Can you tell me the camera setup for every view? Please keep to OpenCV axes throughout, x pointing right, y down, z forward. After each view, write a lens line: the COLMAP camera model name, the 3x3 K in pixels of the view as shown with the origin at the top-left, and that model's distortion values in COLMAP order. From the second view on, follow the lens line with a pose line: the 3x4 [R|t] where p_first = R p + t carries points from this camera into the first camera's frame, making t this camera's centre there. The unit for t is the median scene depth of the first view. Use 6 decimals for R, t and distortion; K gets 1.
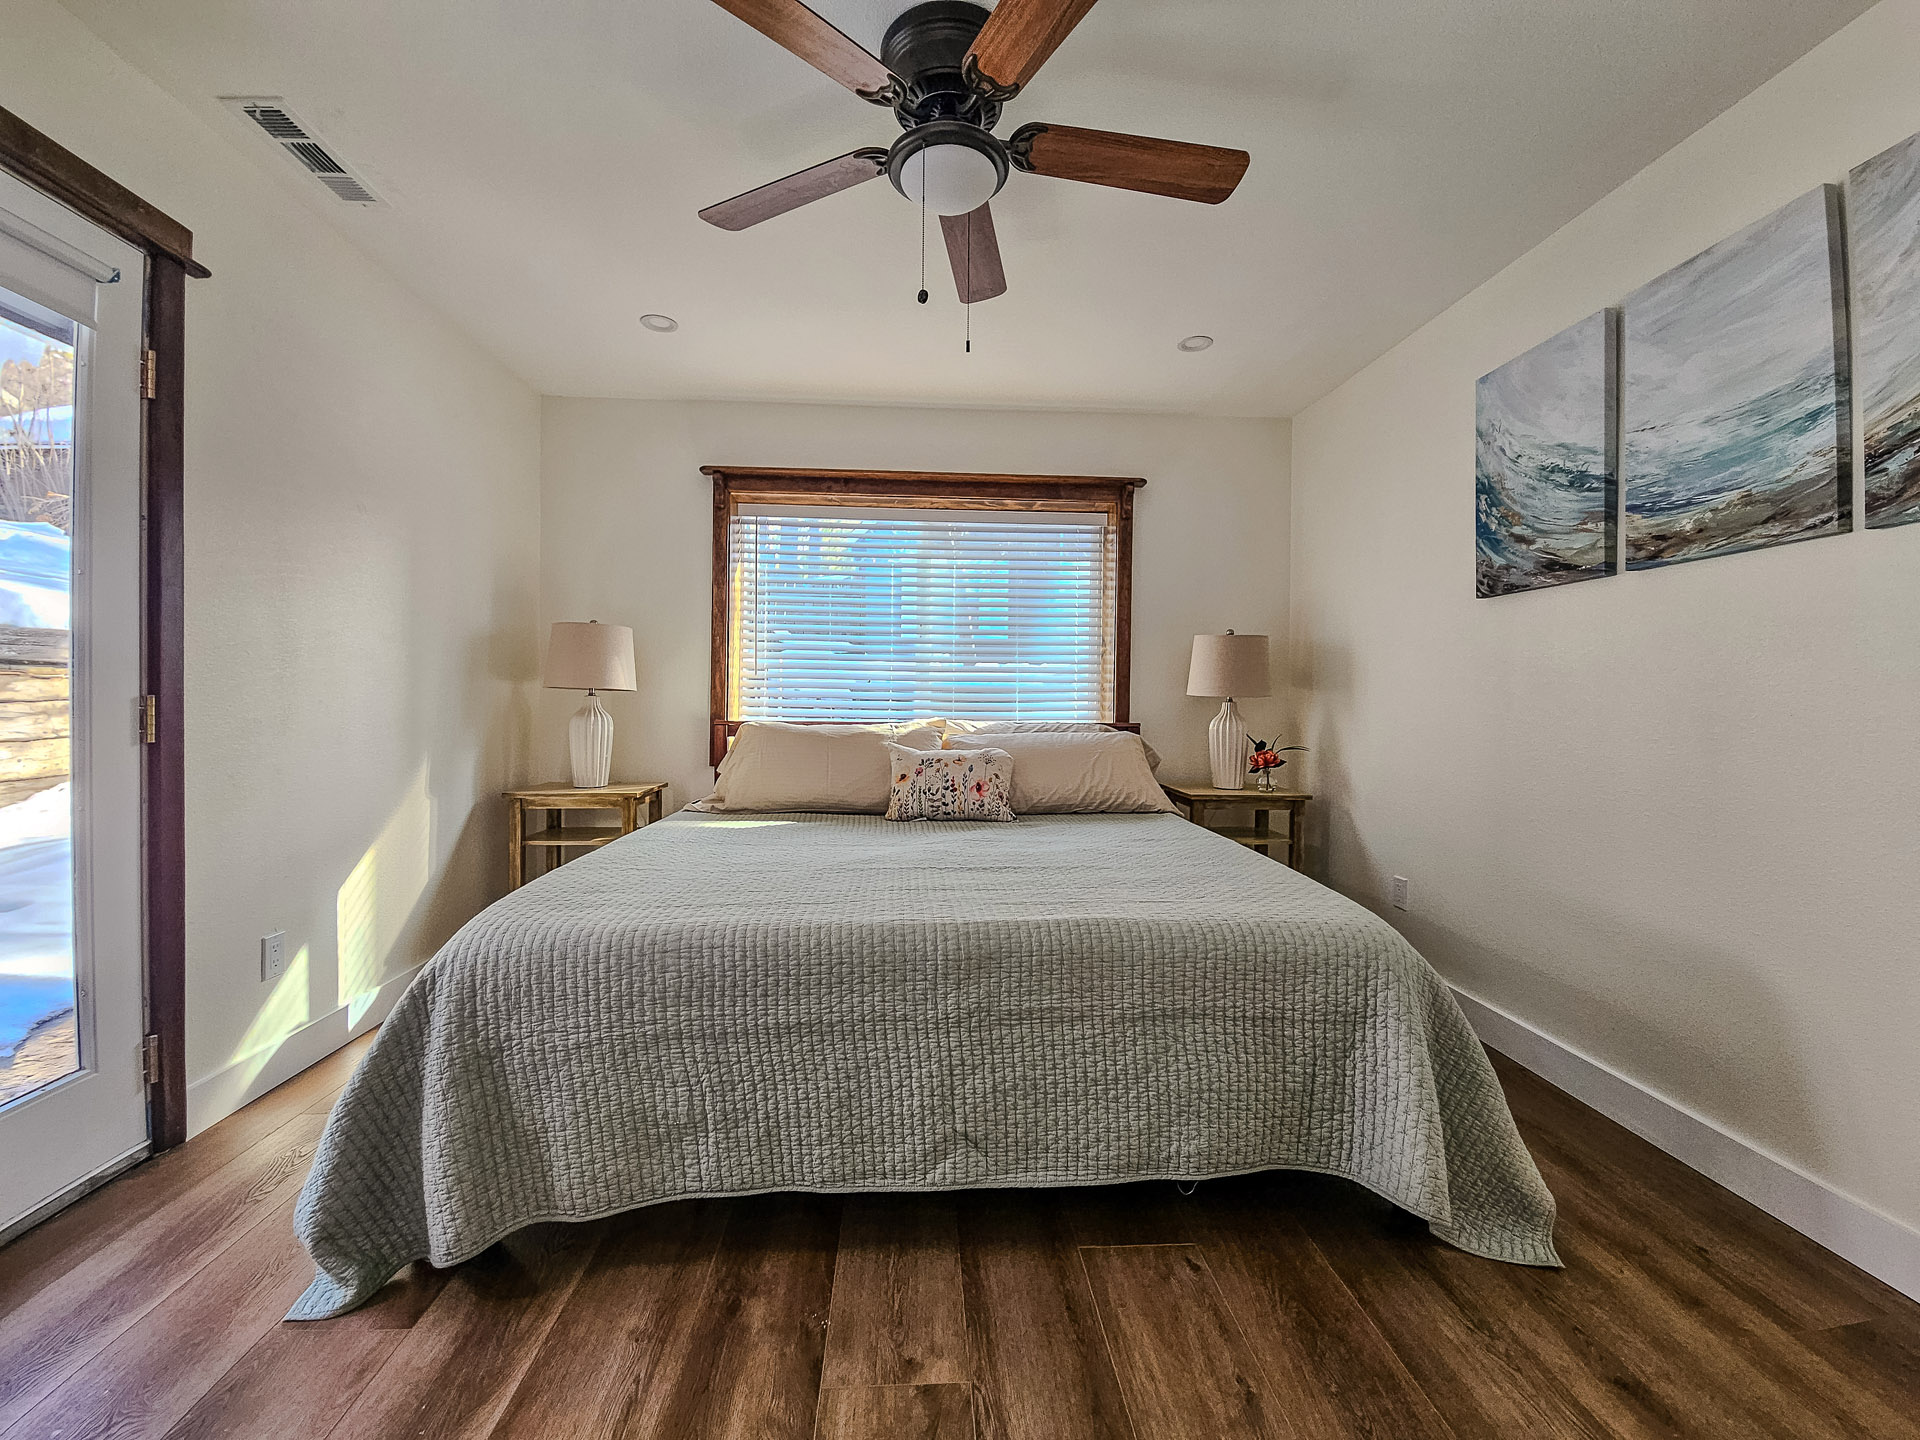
lens RADIAL K [[786.1, 0, 953.0], [0, 786.1, 708.6], [0, 0, 1]] dist [0.014559, -0.010862]
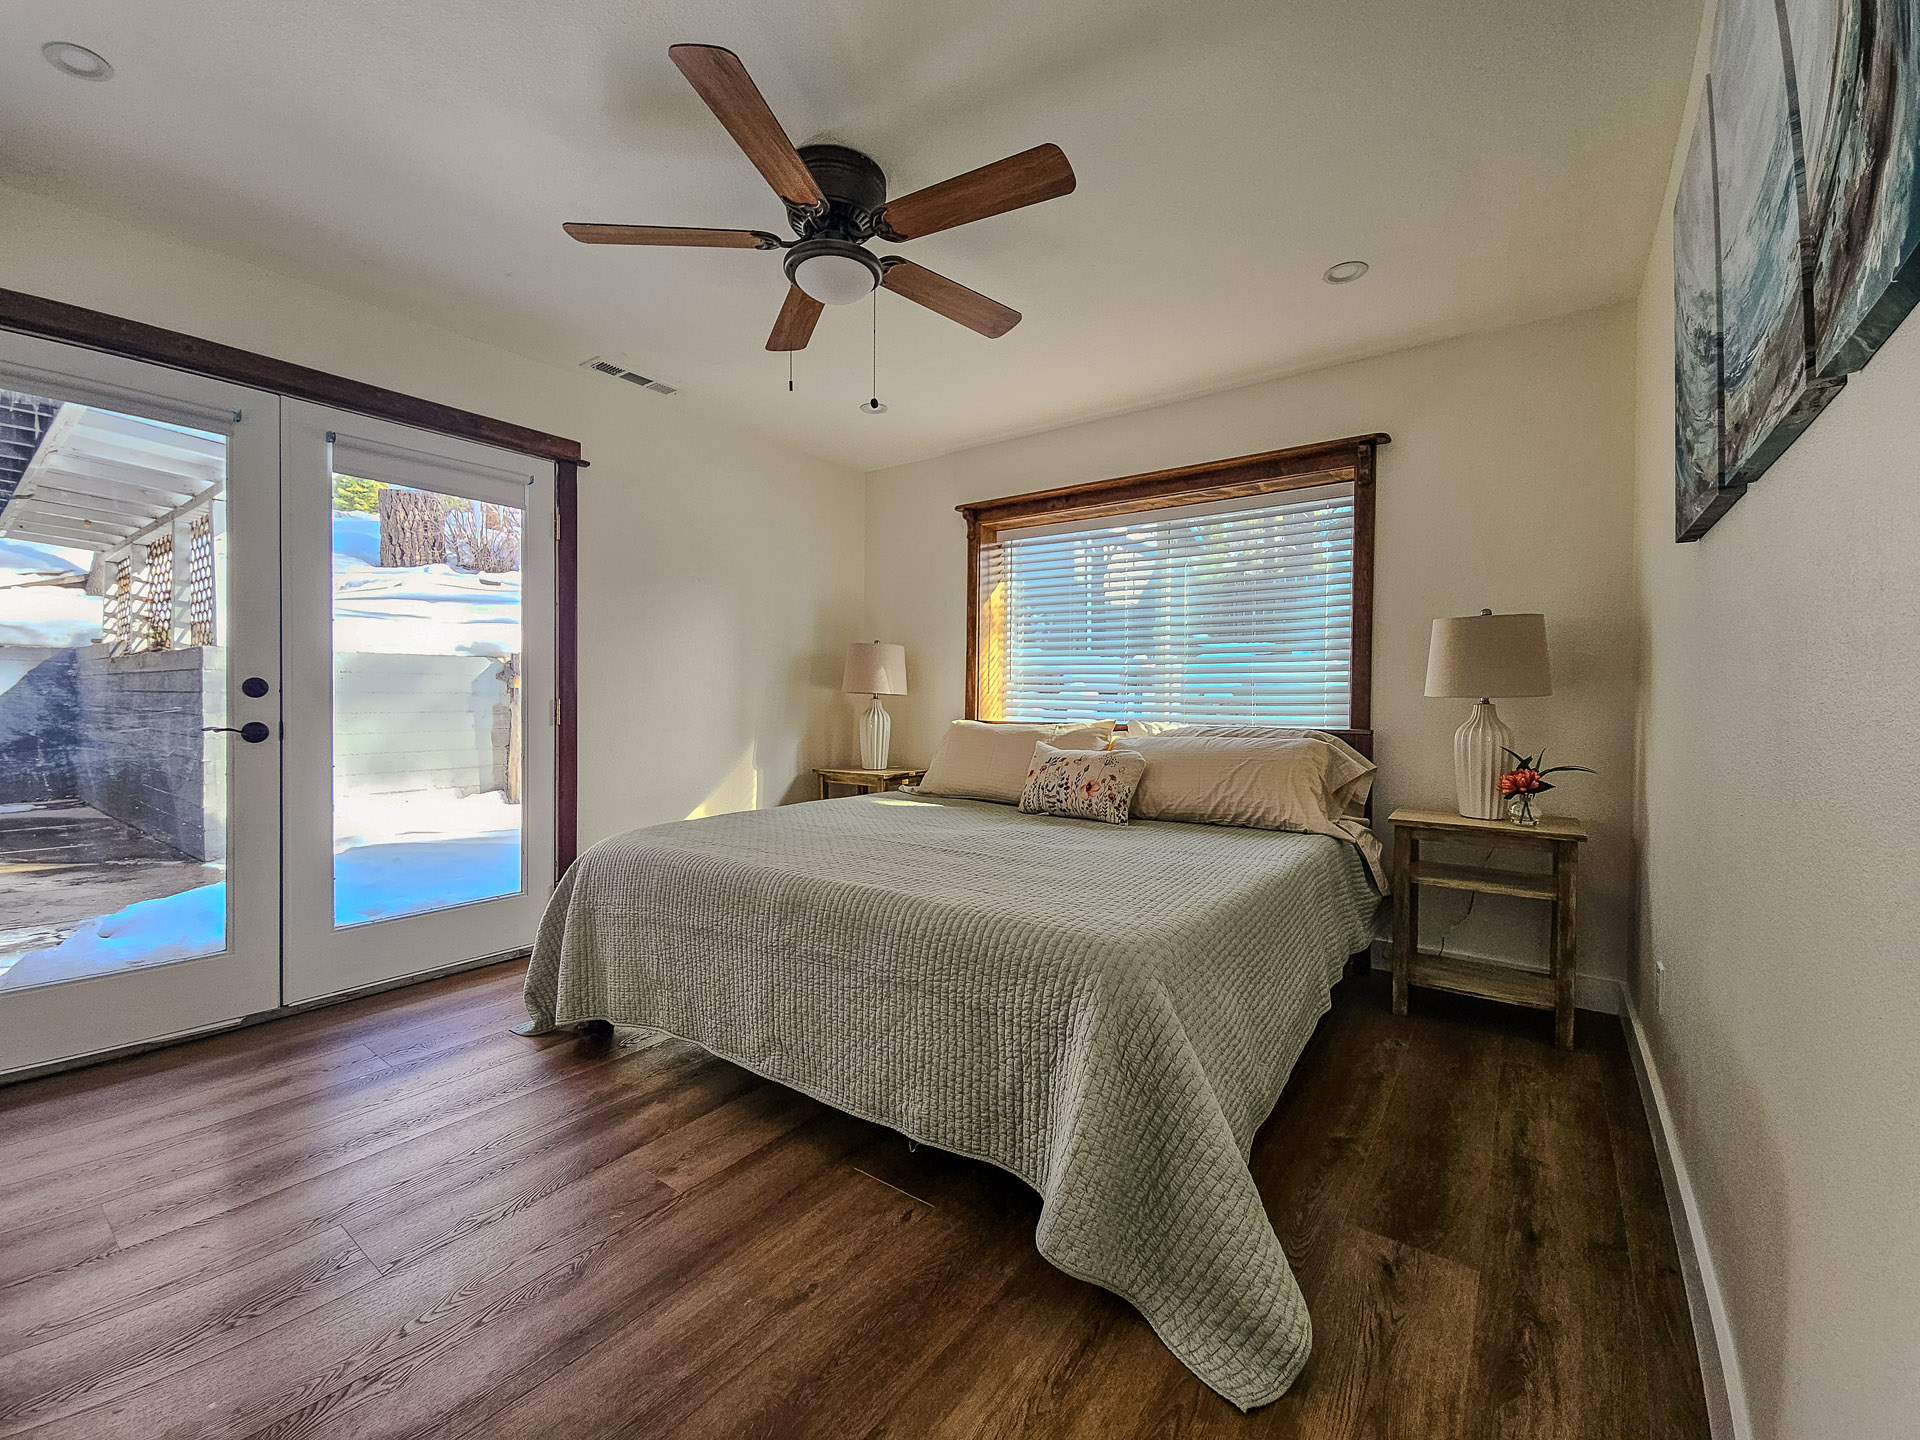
lens RADIAL K [[786.1, 0, 949.6], [0, 786.1, 707.9], [0, 0, 1]] dist [0.014559, -0.010862]
pose [[0.767855, 0.002664, -0.640618, 0.665883], [-0.007444, 0.999961, -0.004764, 0.004358], [0.640580, 0.008427, 0.767845, 0.123297]]
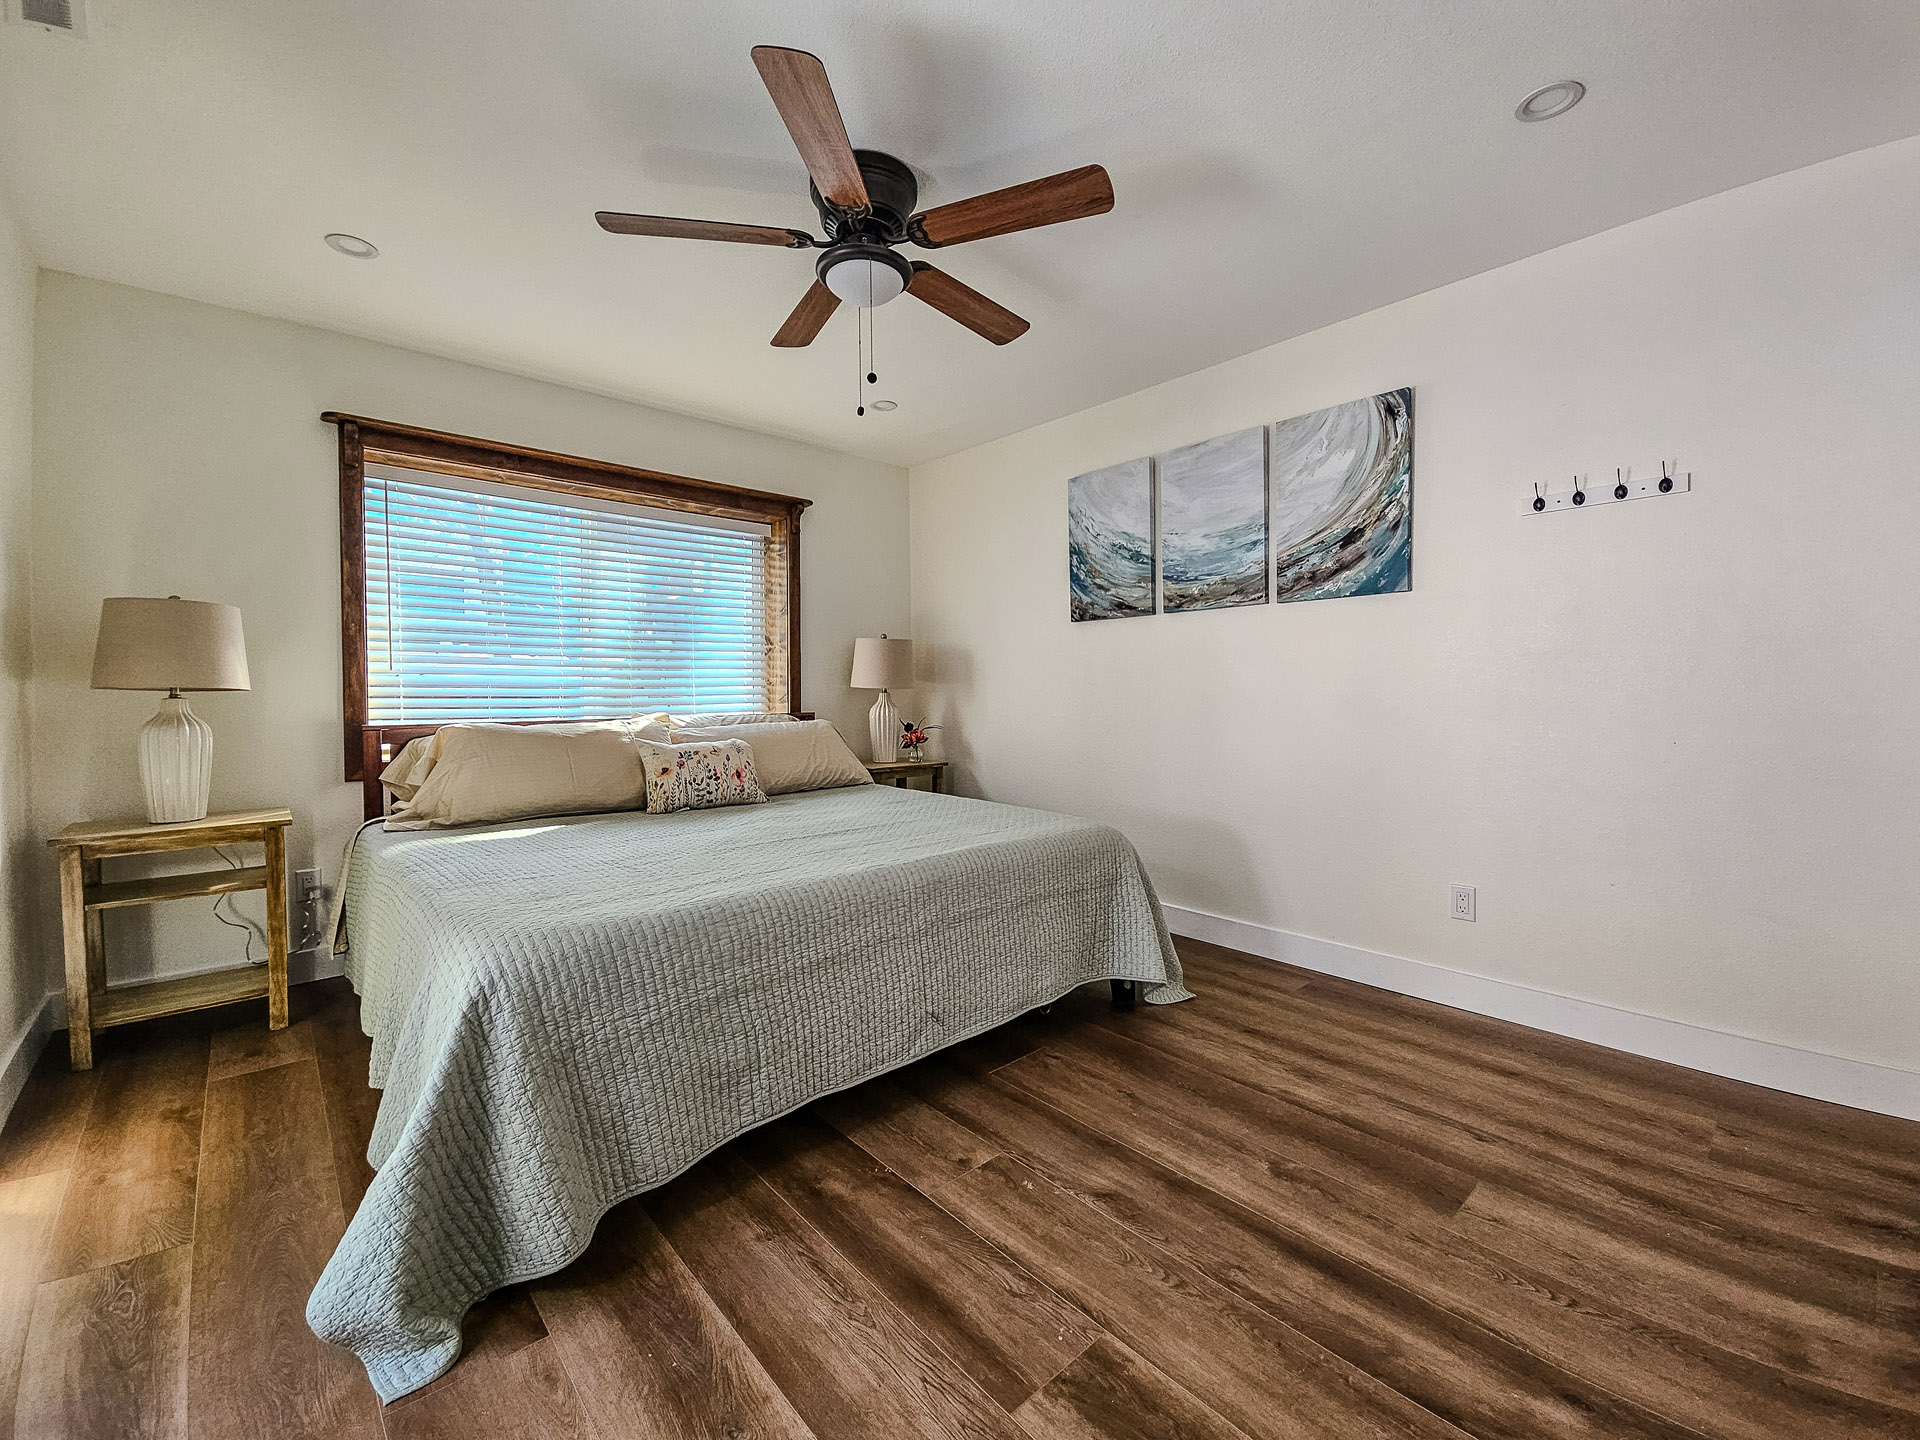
lens RADIAL K [[786.1, 0, 956.5], [0, 786.1, 707.9], [0, 0, 1]] dist [0.014559, -0.010862]
pose [[0.780173, -0.027646, 0.624953, -0.502355], [0.022098, 0.999617, 0.016634, -0.004520], [-0.625174, 0.000833, 0.780485, -0.054506]]
